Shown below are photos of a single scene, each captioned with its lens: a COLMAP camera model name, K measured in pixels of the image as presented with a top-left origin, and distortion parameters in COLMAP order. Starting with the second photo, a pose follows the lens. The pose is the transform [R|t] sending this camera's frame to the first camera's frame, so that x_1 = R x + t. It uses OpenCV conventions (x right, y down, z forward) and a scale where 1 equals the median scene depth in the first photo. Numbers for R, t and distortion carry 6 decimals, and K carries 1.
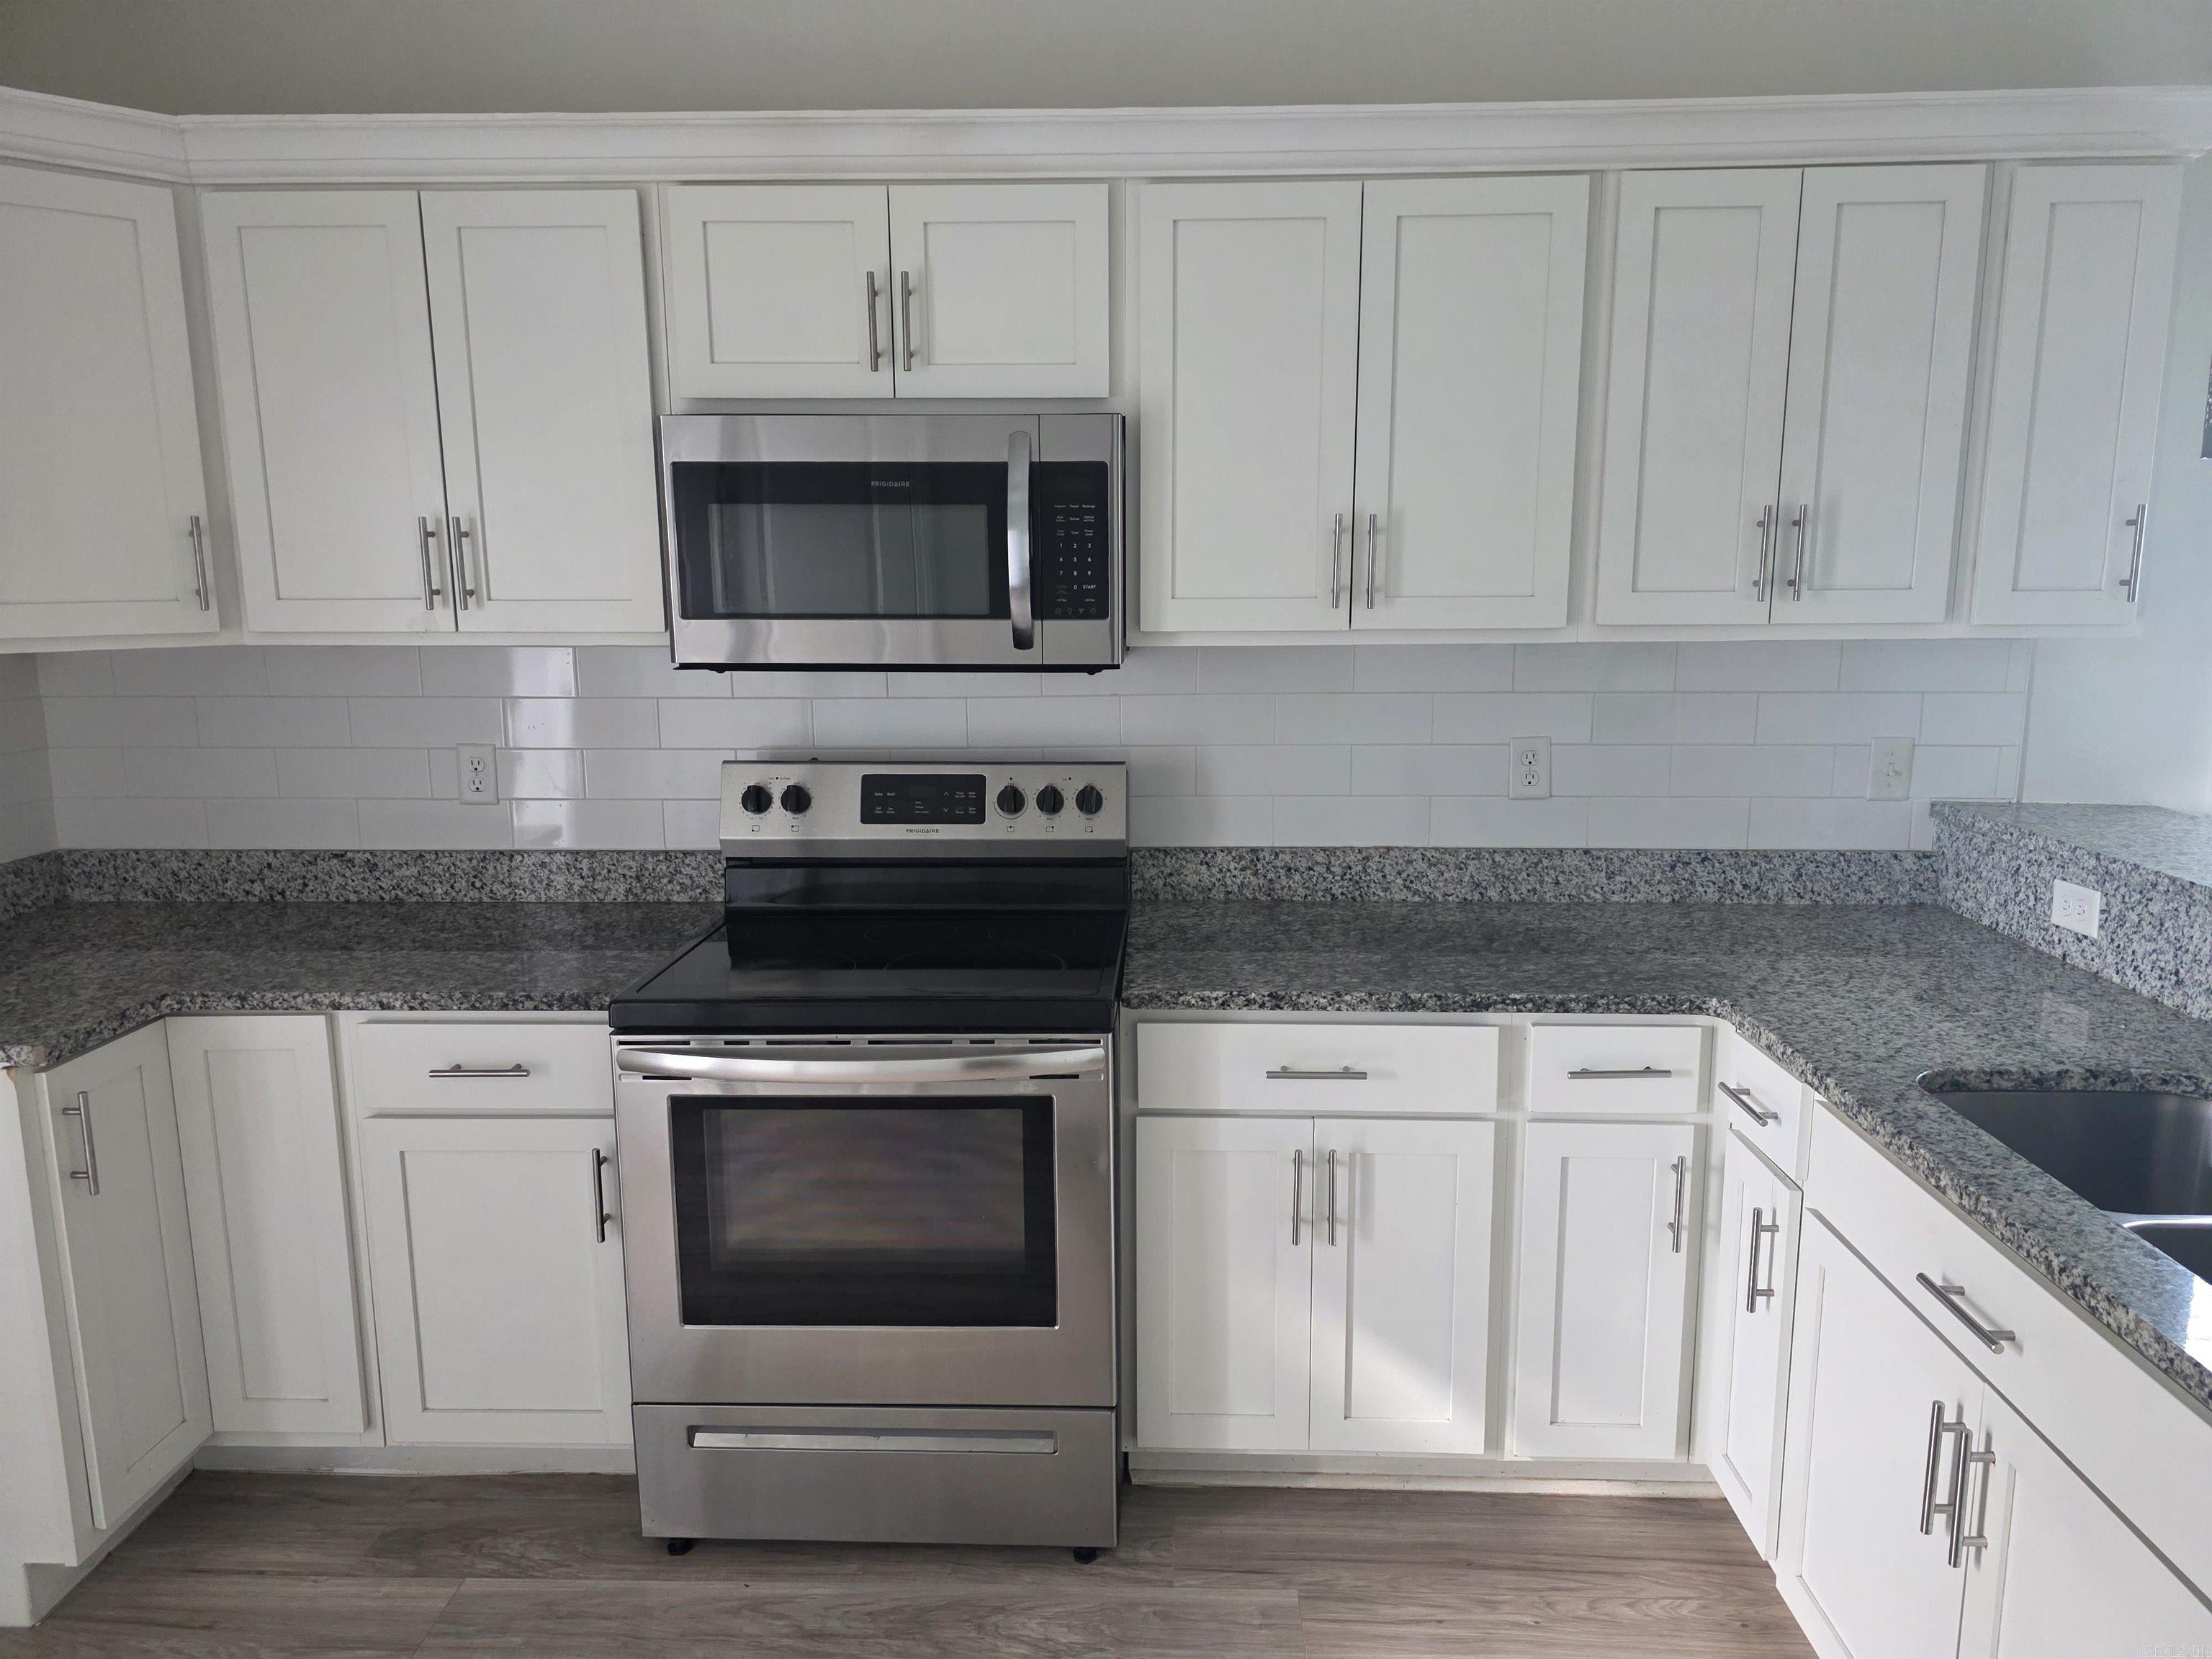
lens RADIAL K [[1485.1, 0, 1114.3], [0, 1485.1, 814.1], [0, 0, 1]] dist [0.057994, -0.051231]
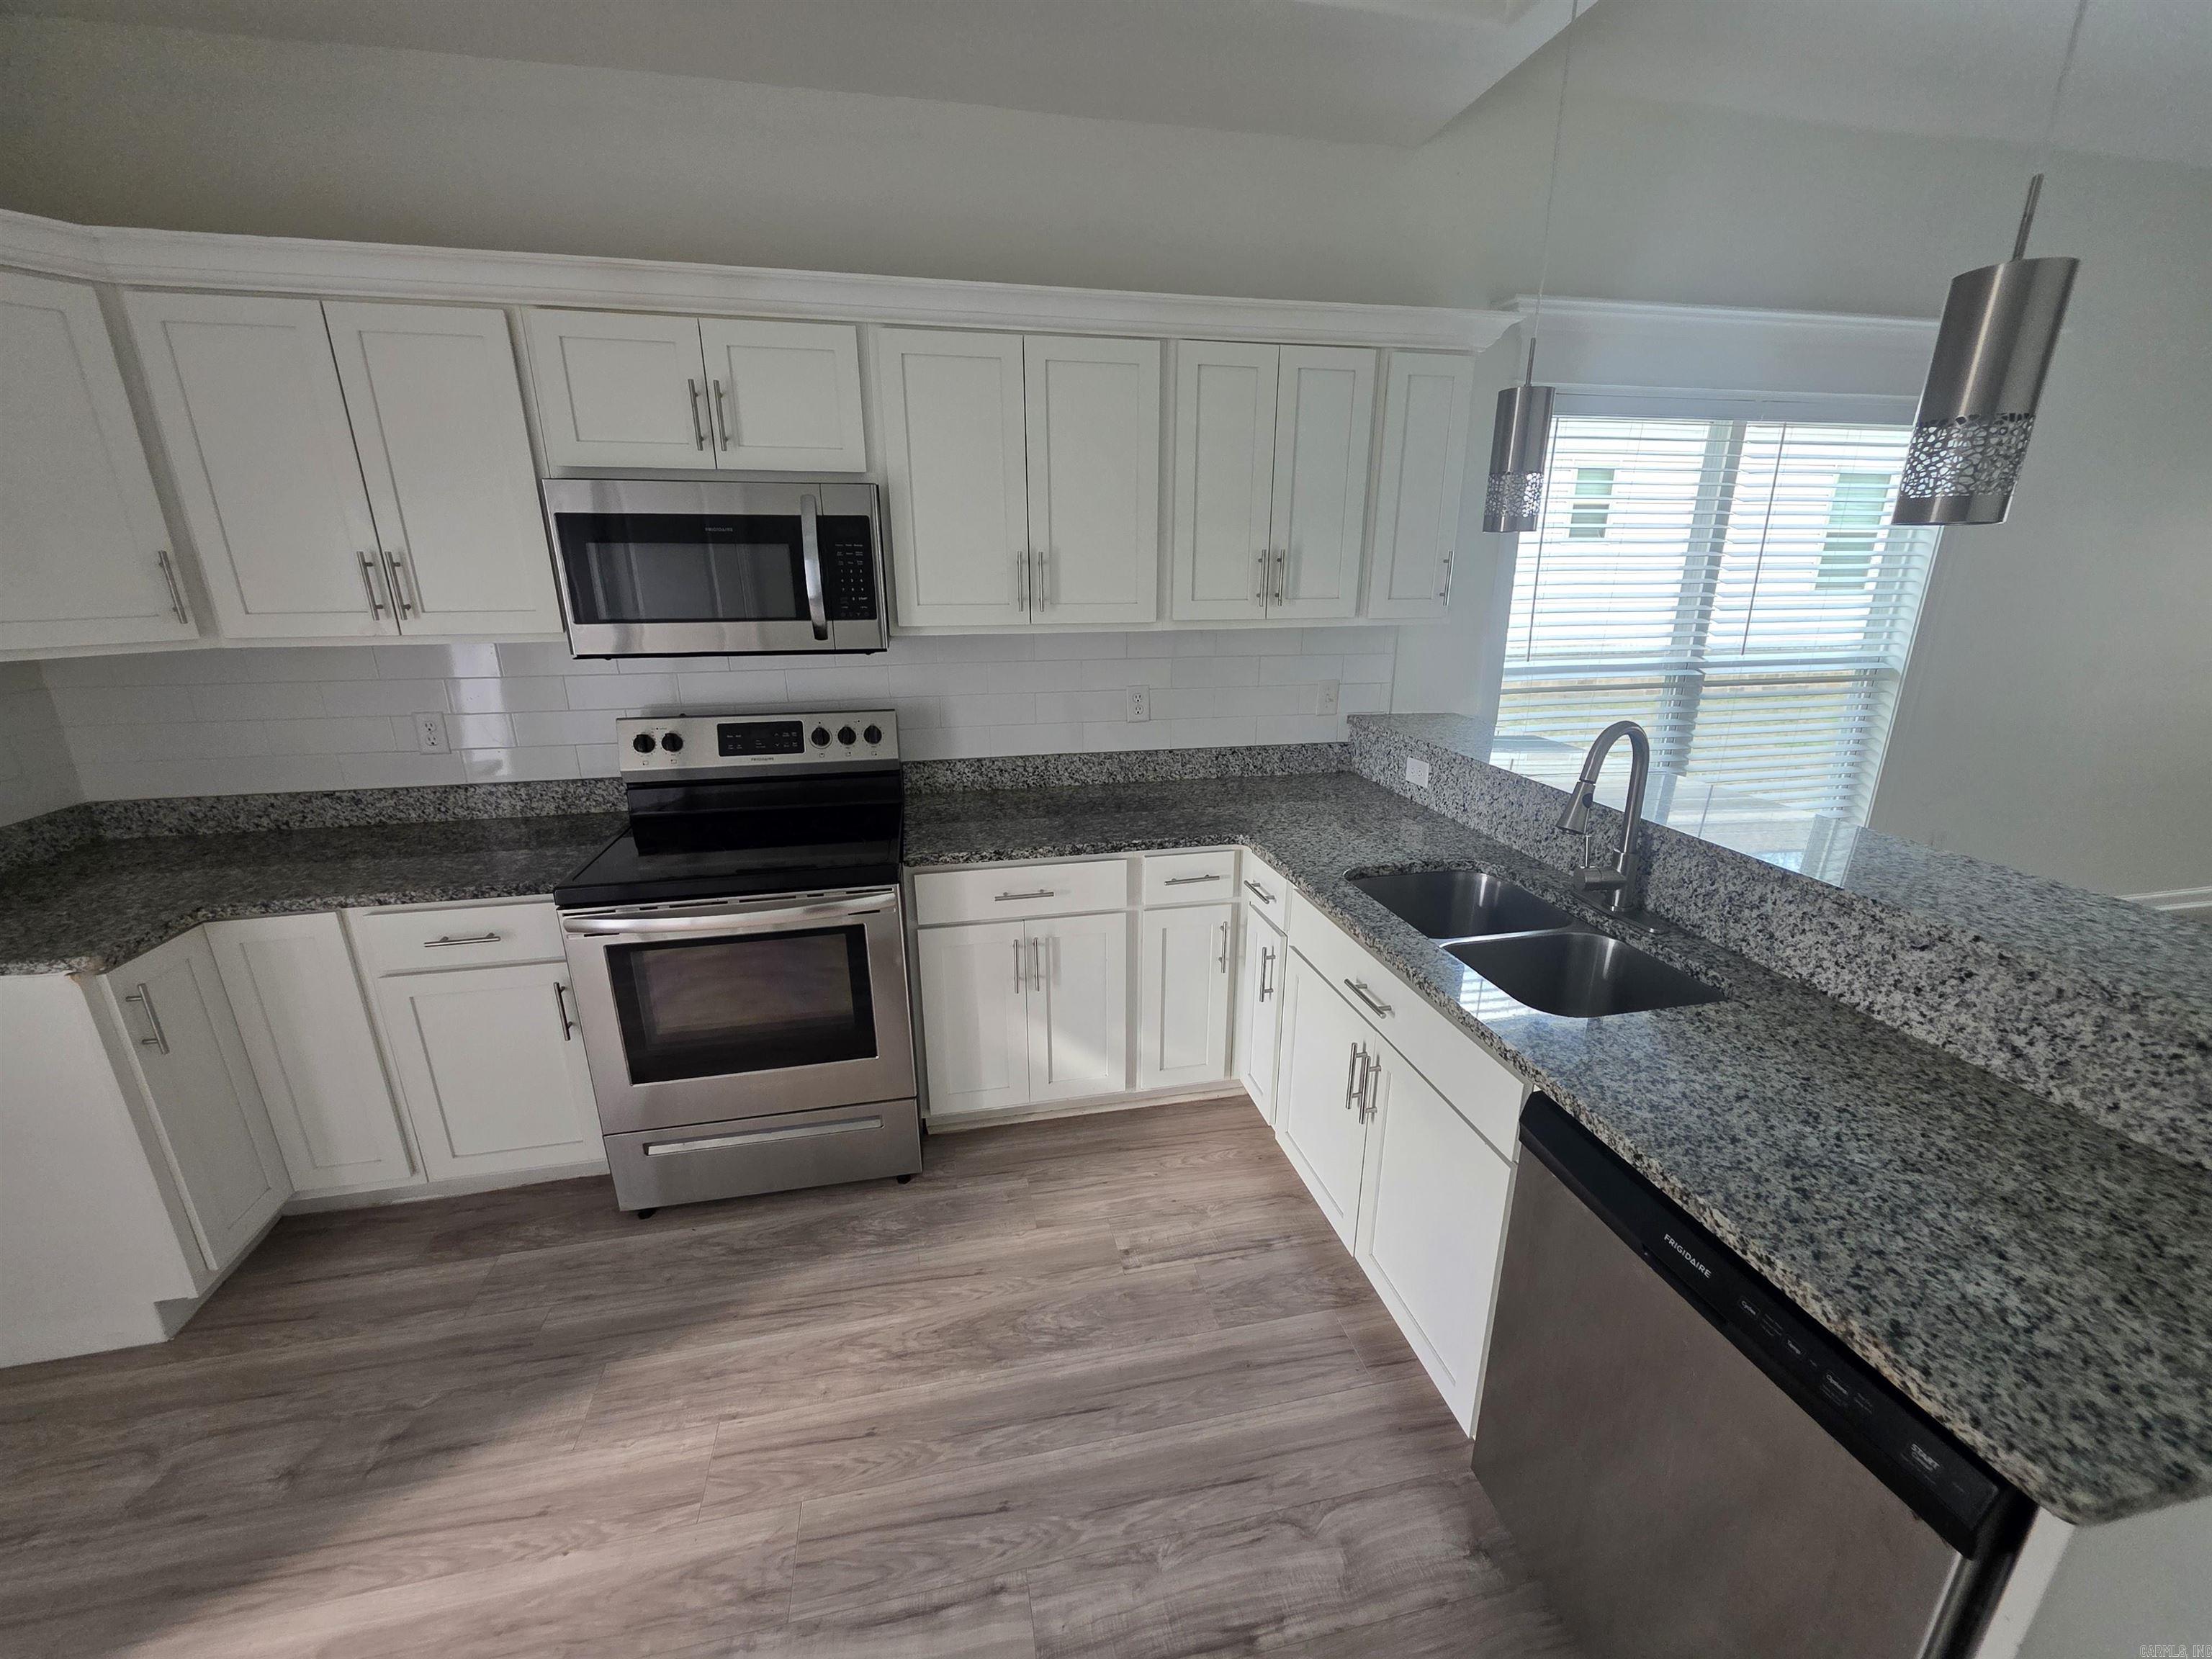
lens RADIAL K [[888.2, 0, 1108.3], [0, 888.2, 837.6], [0, 0, 1]] dist [0.003108, -0.001108]
pose [[0.969804, -0.070203, 0.233564, -0.002535], [0.038073, 0.989513, 0.139334, -0.026168], [-0.240897, -0.126234, 0.962307, 0.013191]]
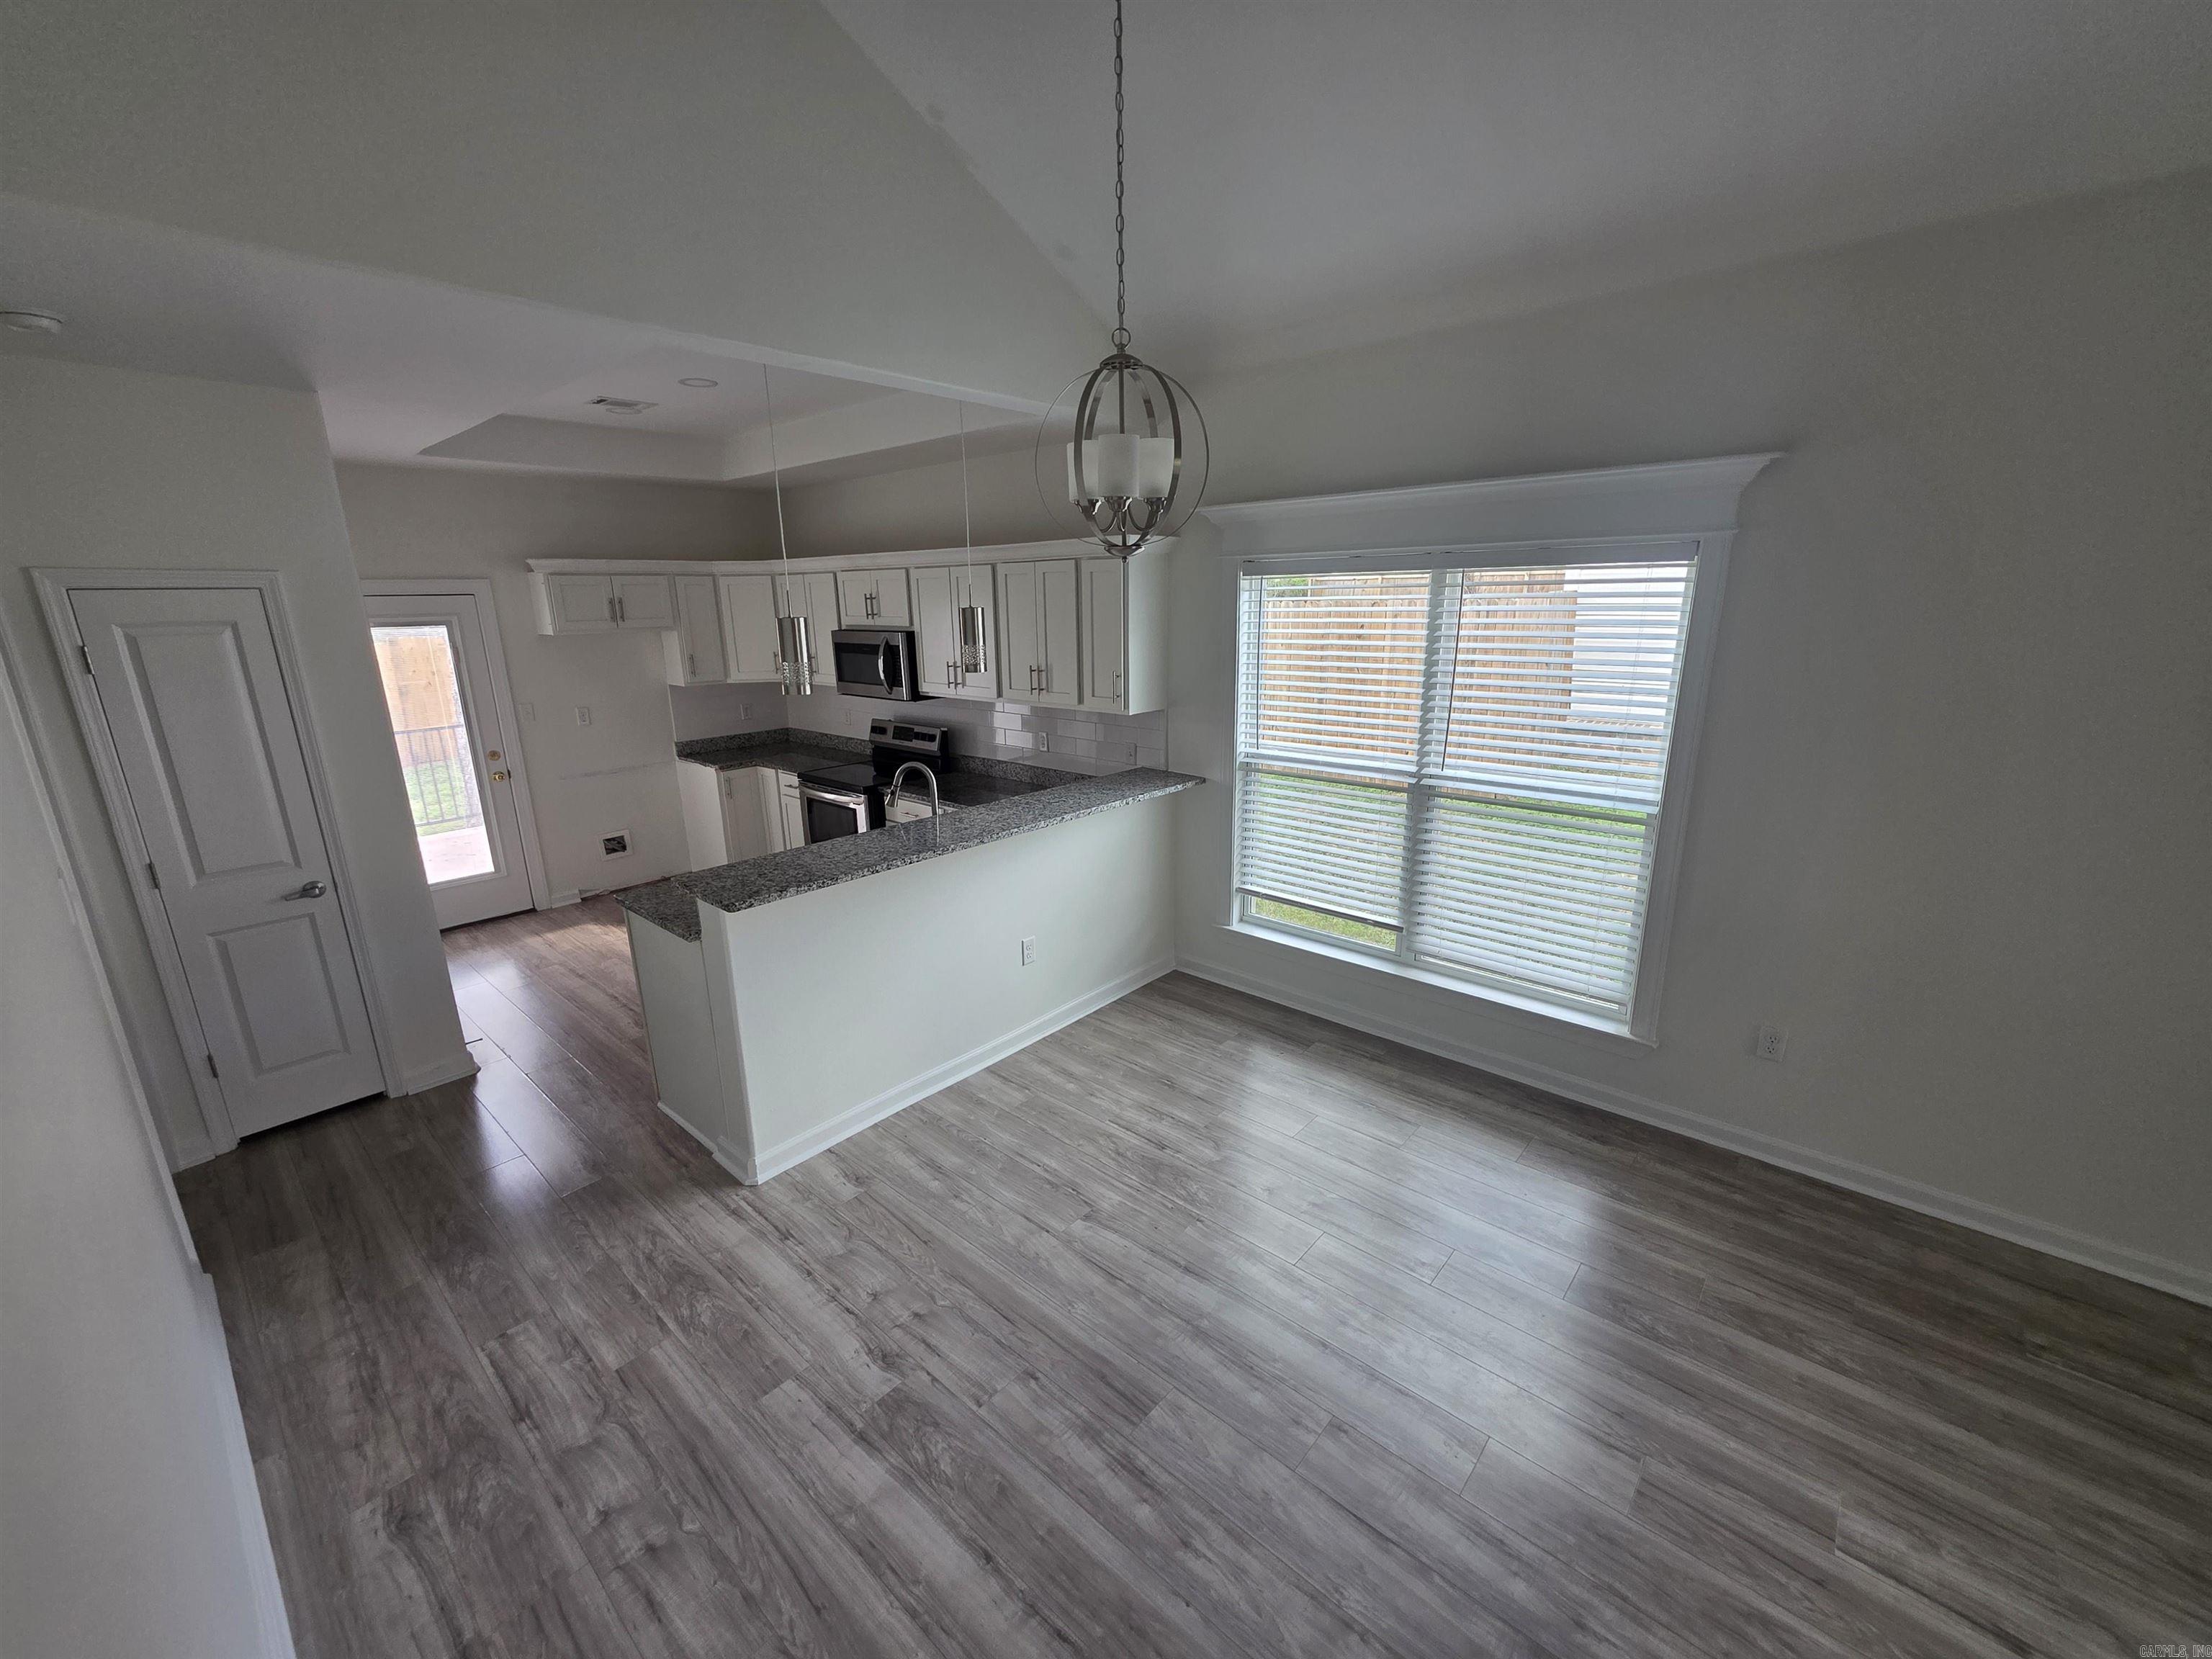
lens RADIAL K [[888.2, 0, 1107.0], [0, 888.2, 835.1], [0, 0, 1]] dist [0.003108, -0.001108]
pose [[0.772961, 0.160682, -0.613769, 1.818604], [-0.094281, 0.985747, 0.139331, -0.128641], [0.627409, -0.049831, 0.777094, -0.413620]]
